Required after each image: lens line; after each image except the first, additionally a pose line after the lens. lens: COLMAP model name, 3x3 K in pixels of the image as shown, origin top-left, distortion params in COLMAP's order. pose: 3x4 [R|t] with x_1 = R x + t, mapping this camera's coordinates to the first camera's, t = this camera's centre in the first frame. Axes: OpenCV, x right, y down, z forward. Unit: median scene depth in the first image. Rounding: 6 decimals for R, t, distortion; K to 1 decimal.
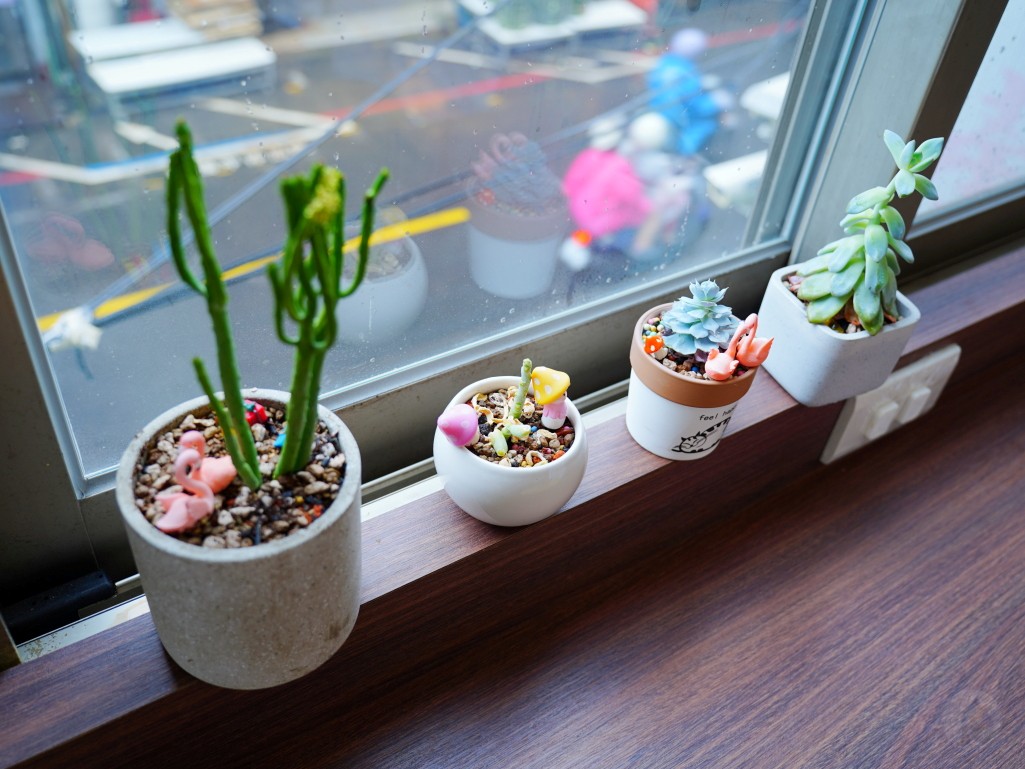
lens RADIAL K [[949.9, 0, 512.5], [0, 949.9, 384.5], [0, 0, 1]] dist [0.001750, 0.001635]
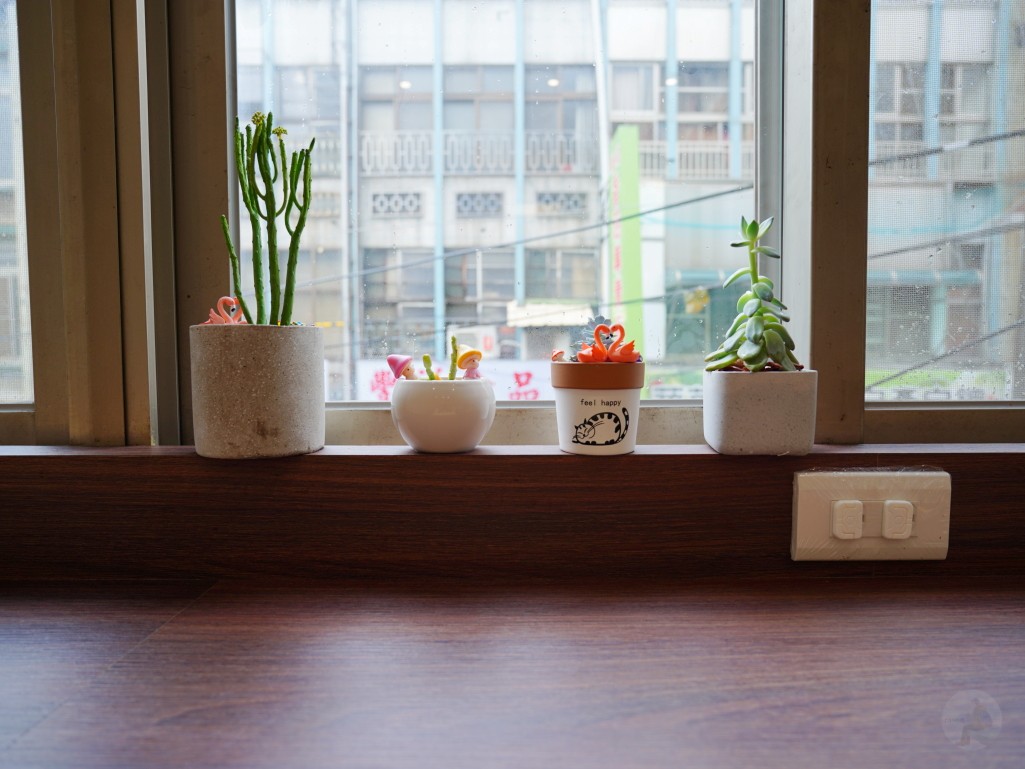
lens RADIAL K [[641.6, 0, 512.5], [0, 641.6, 384.5], [0, 0, 1]] dist [-0.001828, 0.004047]
pose [[0.837543, -0.062055, -0.542836, 0.564740], [-0.299172, 0.779265, -0.550674, 0.501777], [0.457185, 0.623615, 0.634103, 0.353367]]
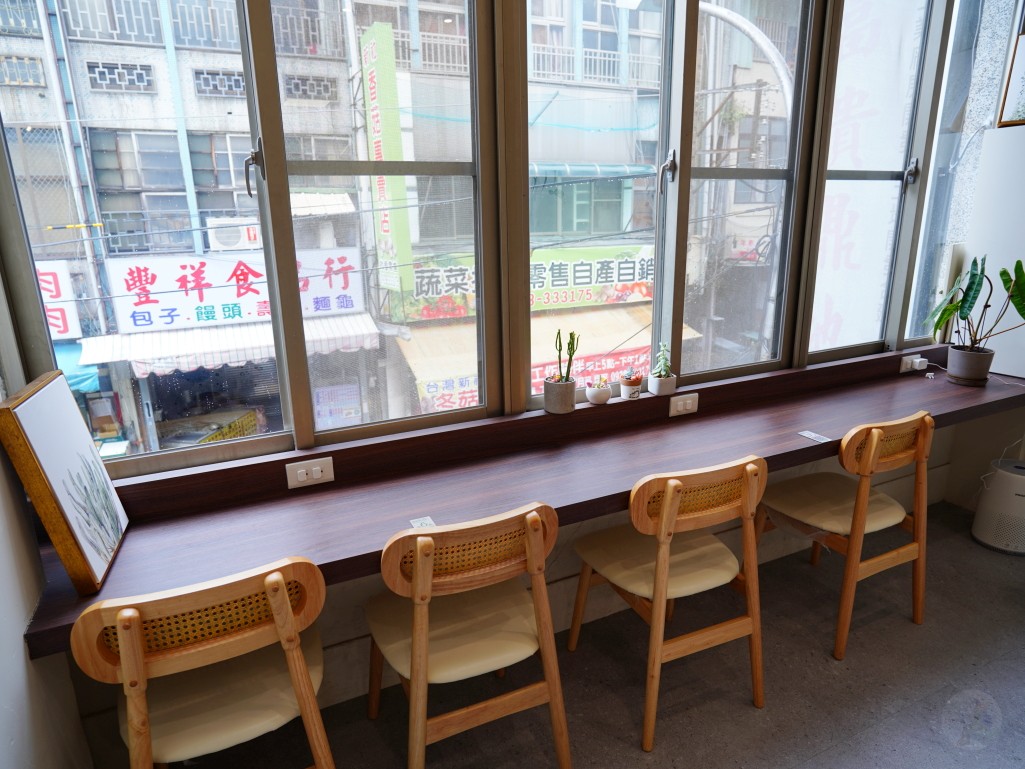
lens RADIAL K [[641.6, 0, 512.5], [0, 641.6, 384.5], [0, 0, 1]] dist [-0.001828, 0.004047]
pose [[0.984735, -0.063947, -0.161888, 0.108860], [-0.013779, 0.898512, -0.438732, 1.615042], [0.173514, 0.434265, 0.883915, -2.402262]]
